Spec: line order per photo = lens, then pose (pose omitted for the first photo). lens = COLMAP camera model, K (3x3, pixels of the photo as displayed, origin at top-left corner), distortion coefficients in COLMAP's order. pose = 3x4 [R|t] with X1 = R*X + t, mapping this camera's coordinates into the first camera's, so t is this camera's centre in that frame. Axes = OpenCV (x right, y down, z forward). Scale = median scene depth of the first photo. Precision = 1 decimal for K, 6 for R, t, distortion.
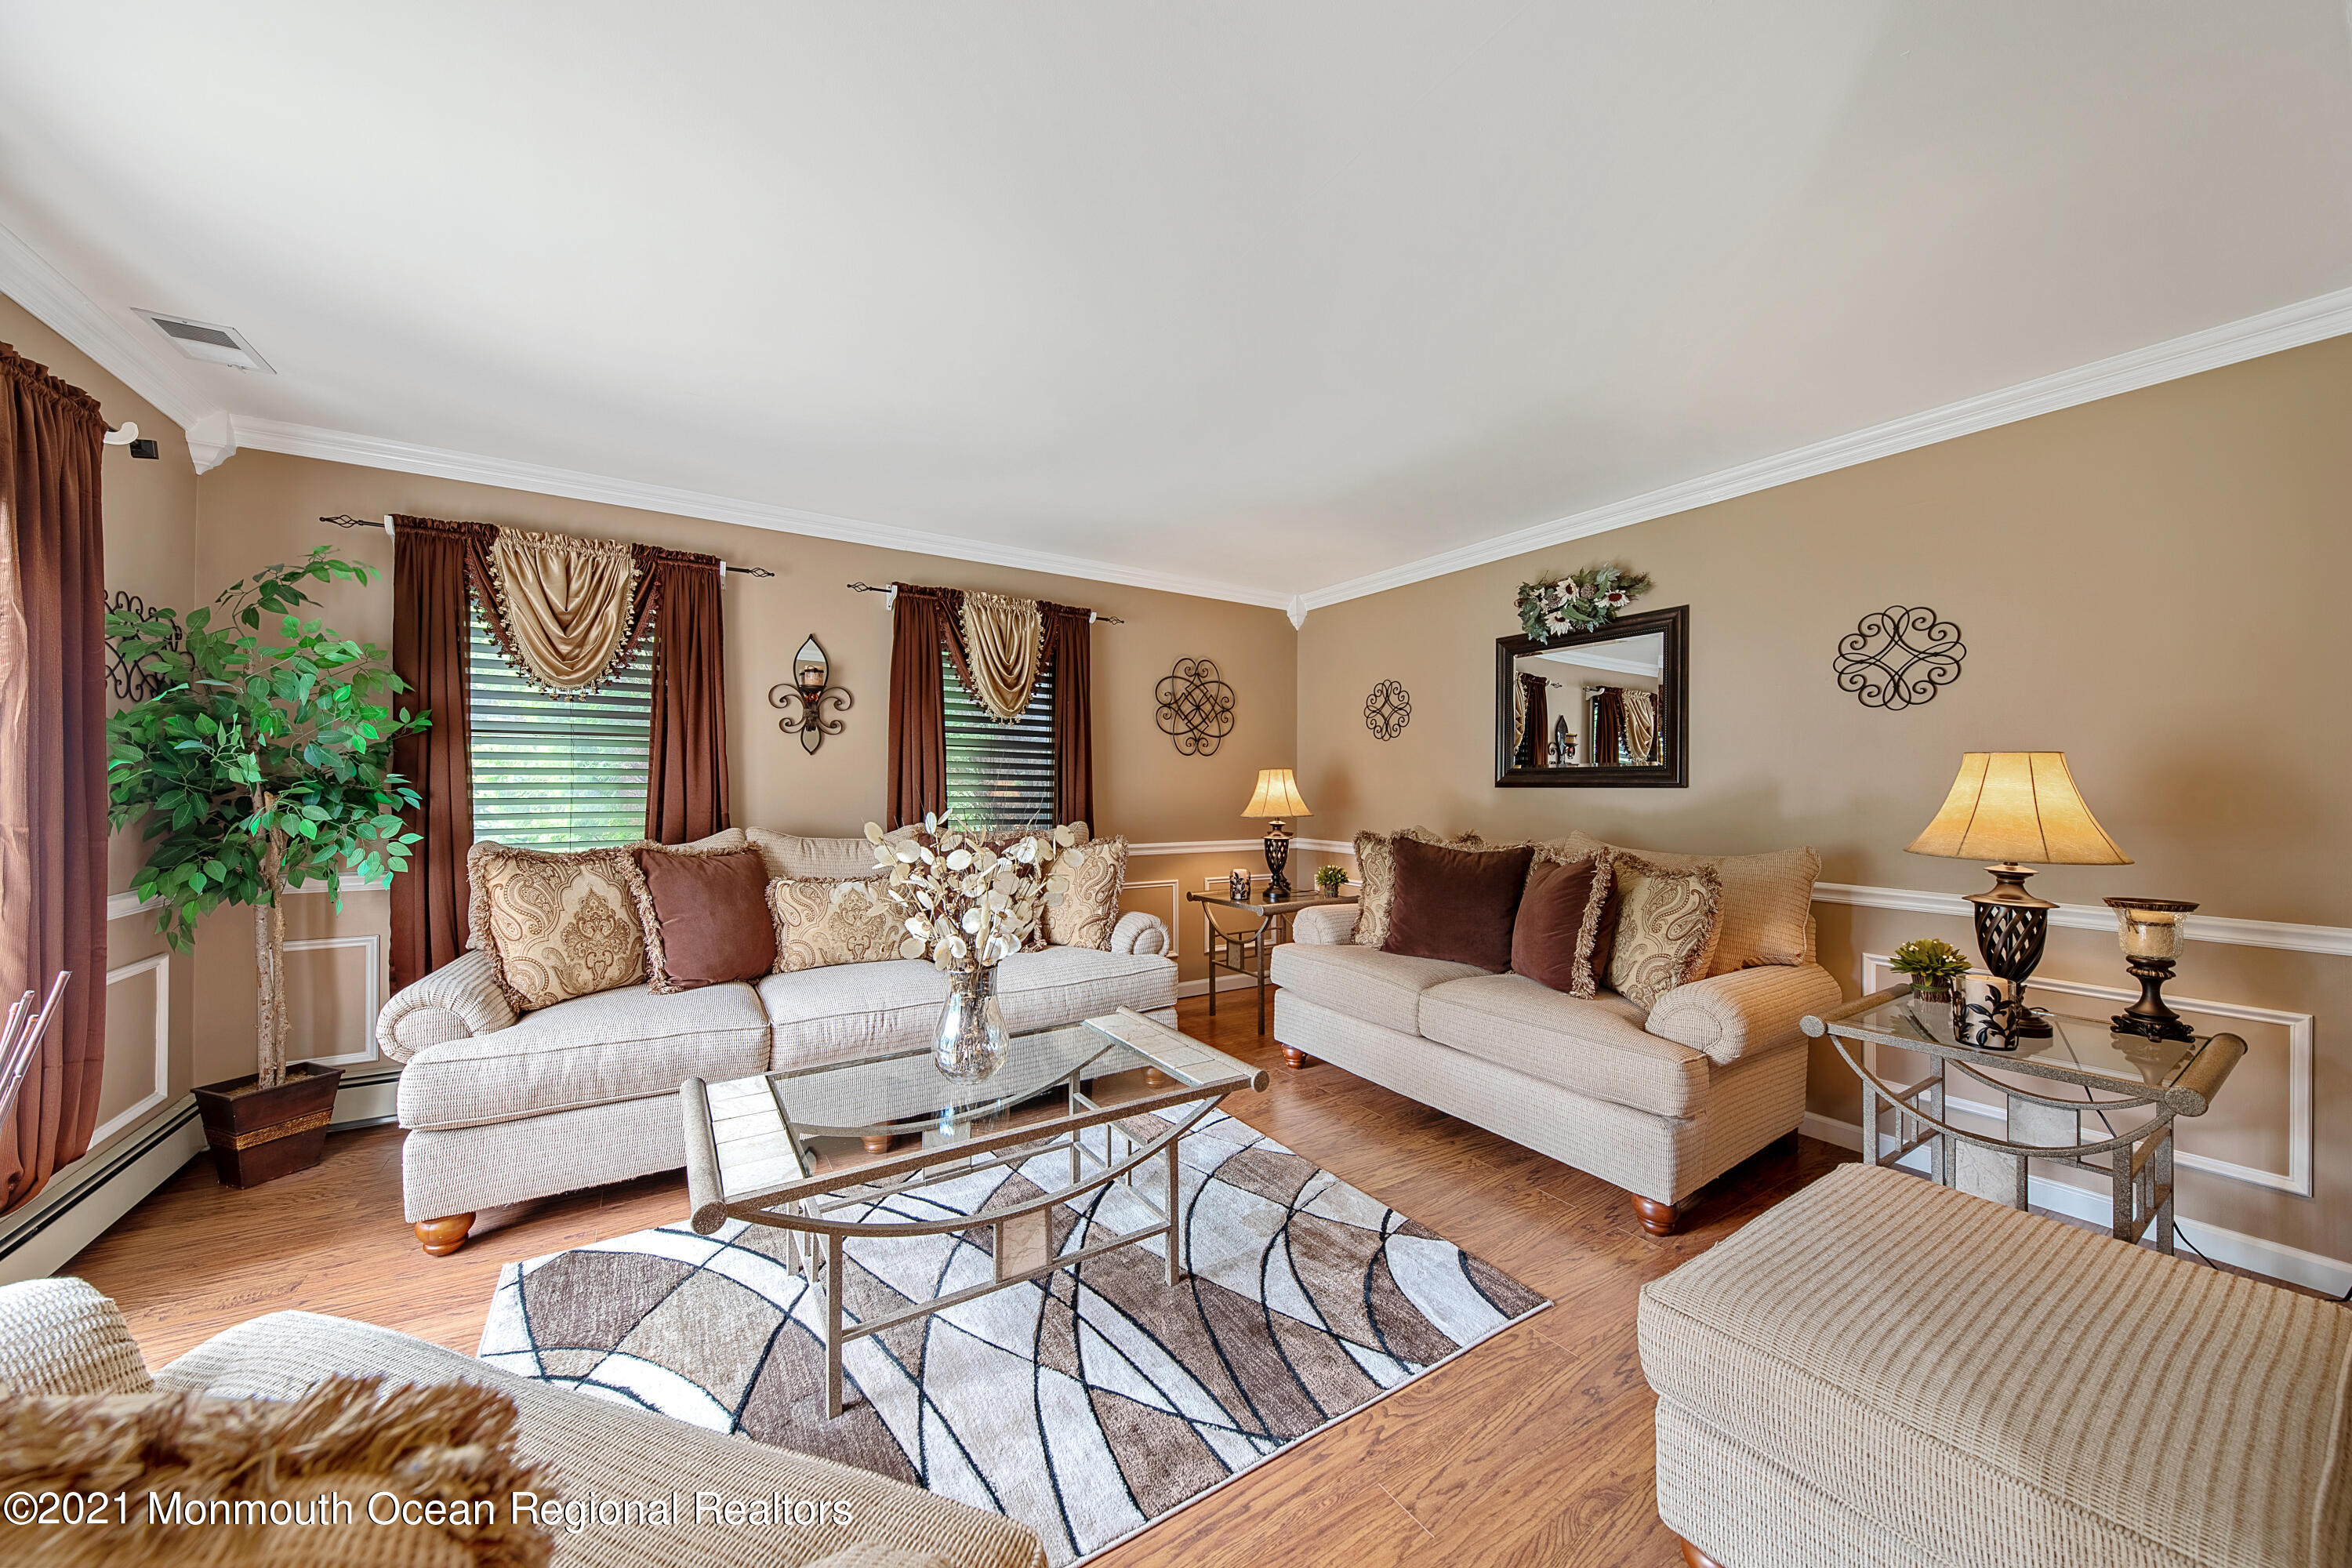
lens RADIAL K [[813.7, 0, 1181.1], [0, 813.7, 786.3], [0, 0, 1]] dist [-0.009394, -0.000485]
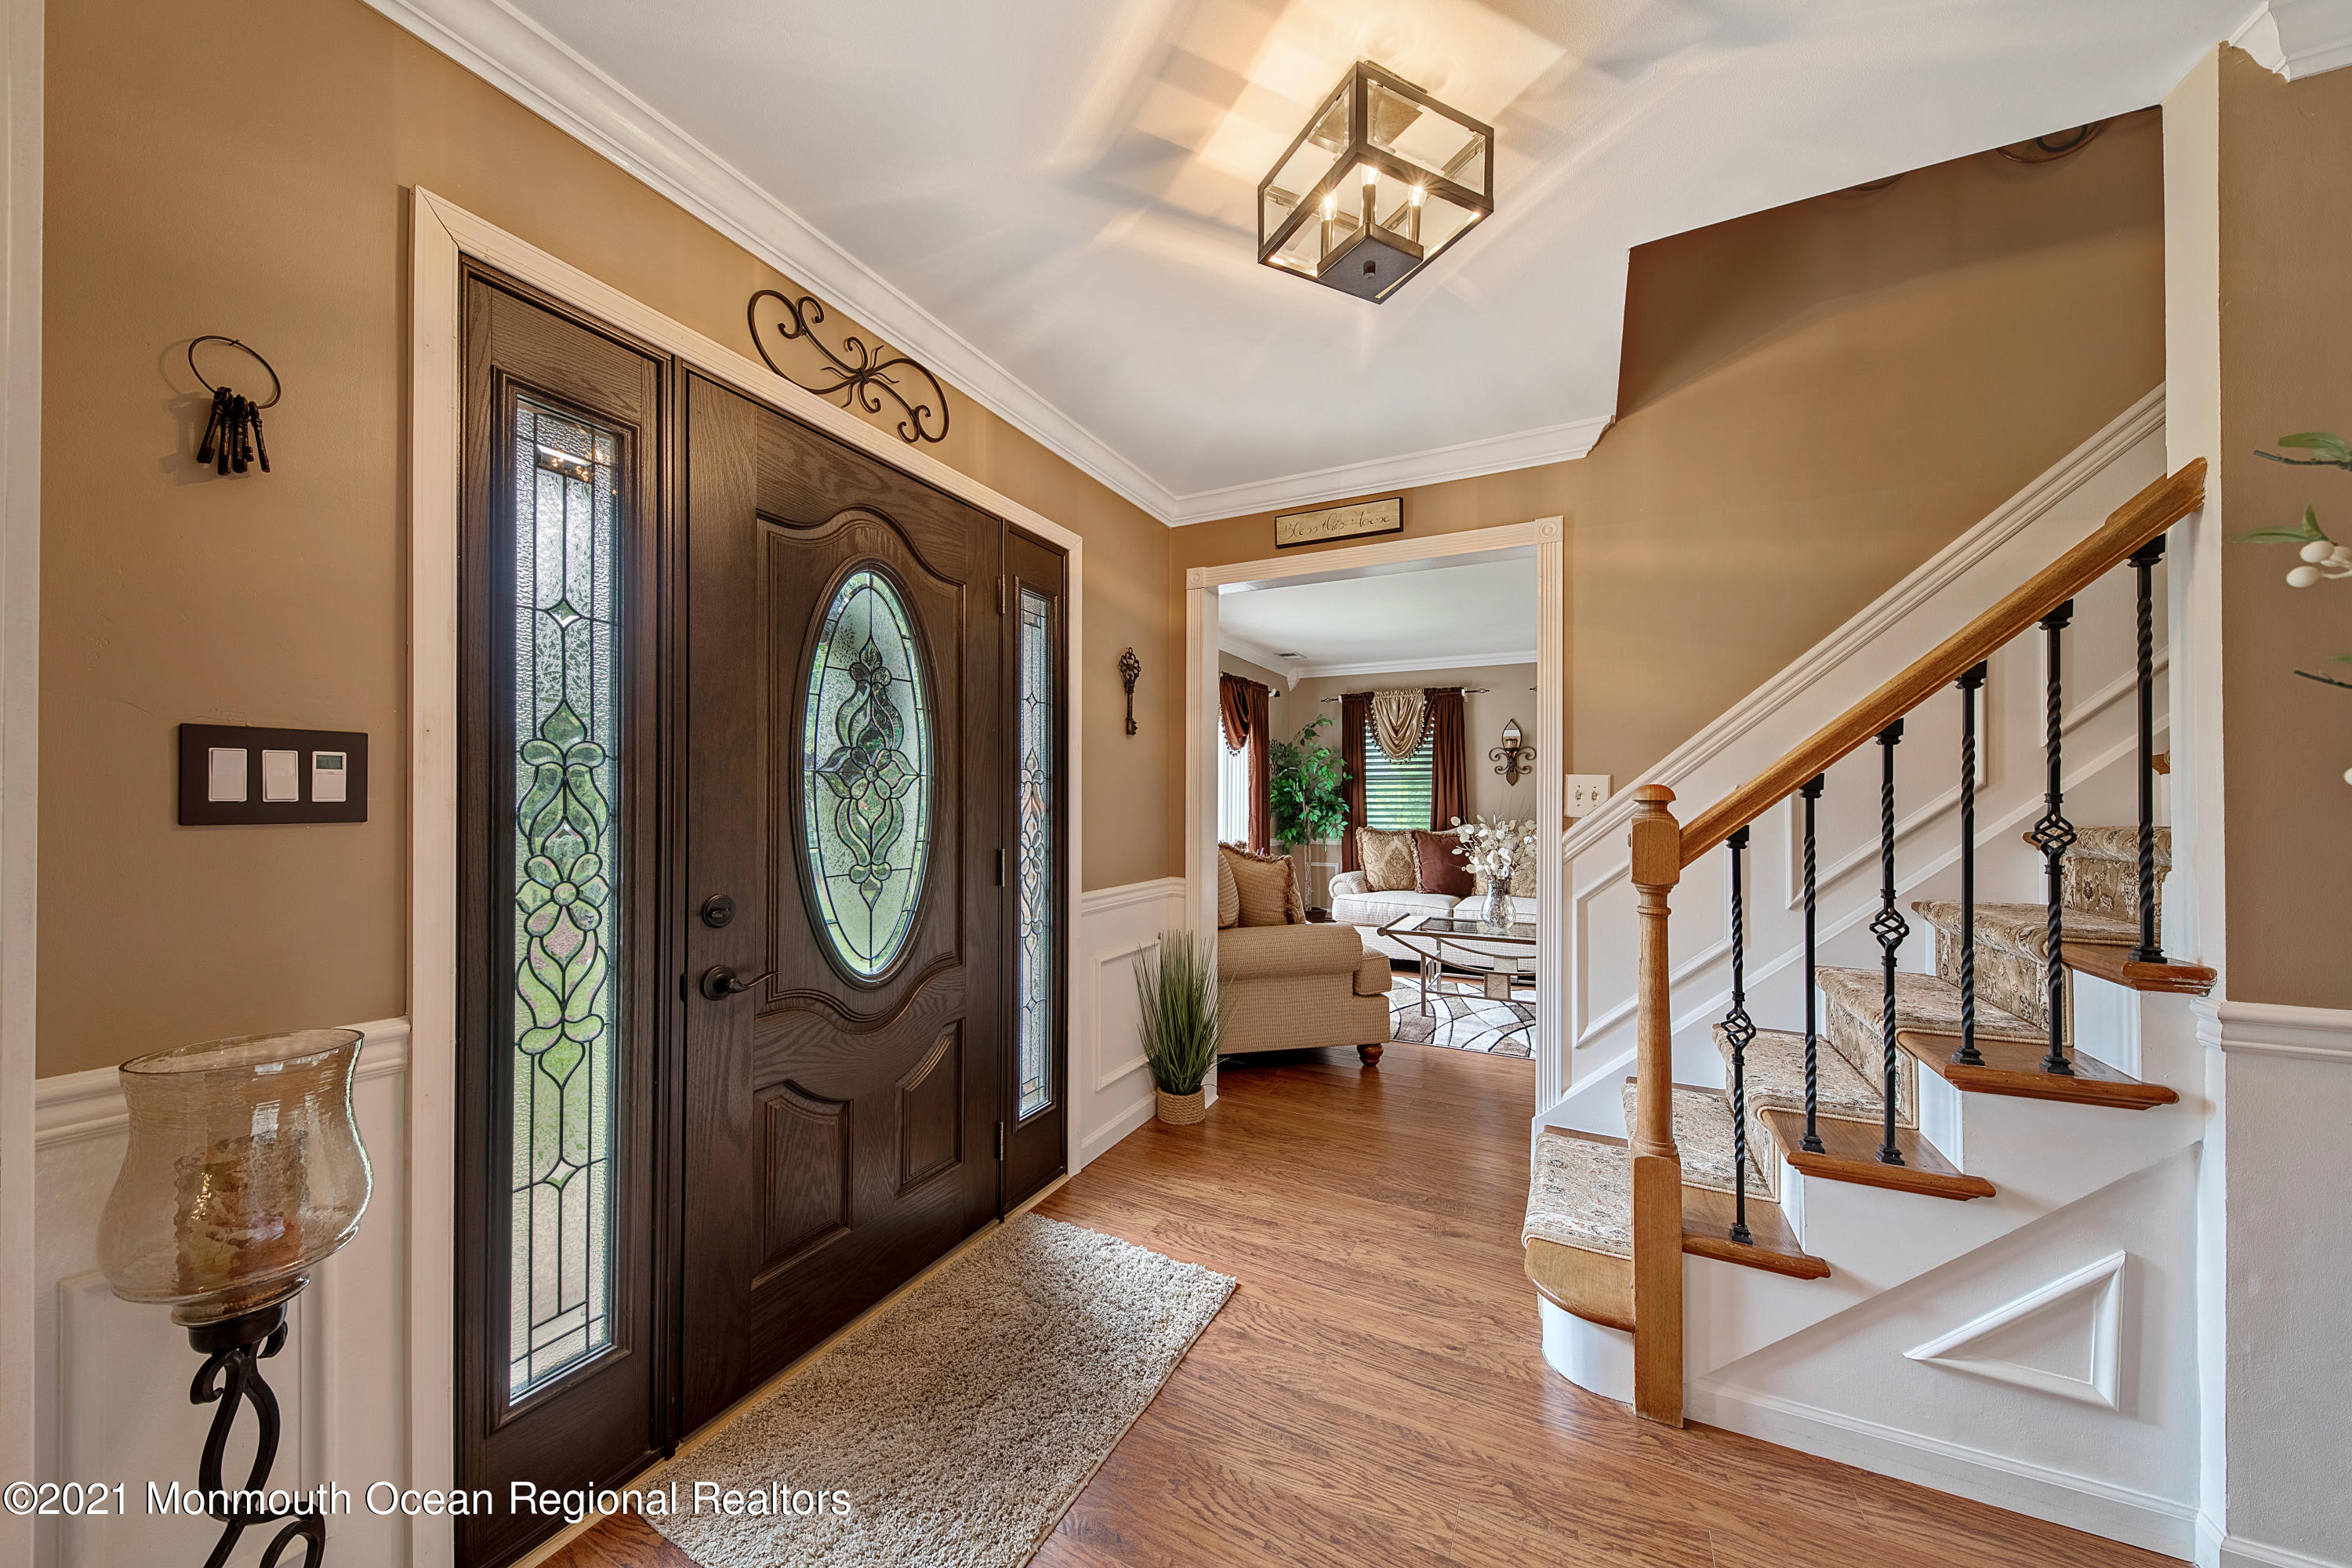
lens RADIAL K [[813.7, 0, 1178.4], [0, 813.7, 787.3], [0, 0, 1]] dist [-0.009394, -0.000485]
pose [[0.510691, -0.014326, -0.859645, 1.031657], [-0.002178, 0.999836, -0.017956, -0.002813], [0.859762, 0.011042, 0.510576, -0.798970]]
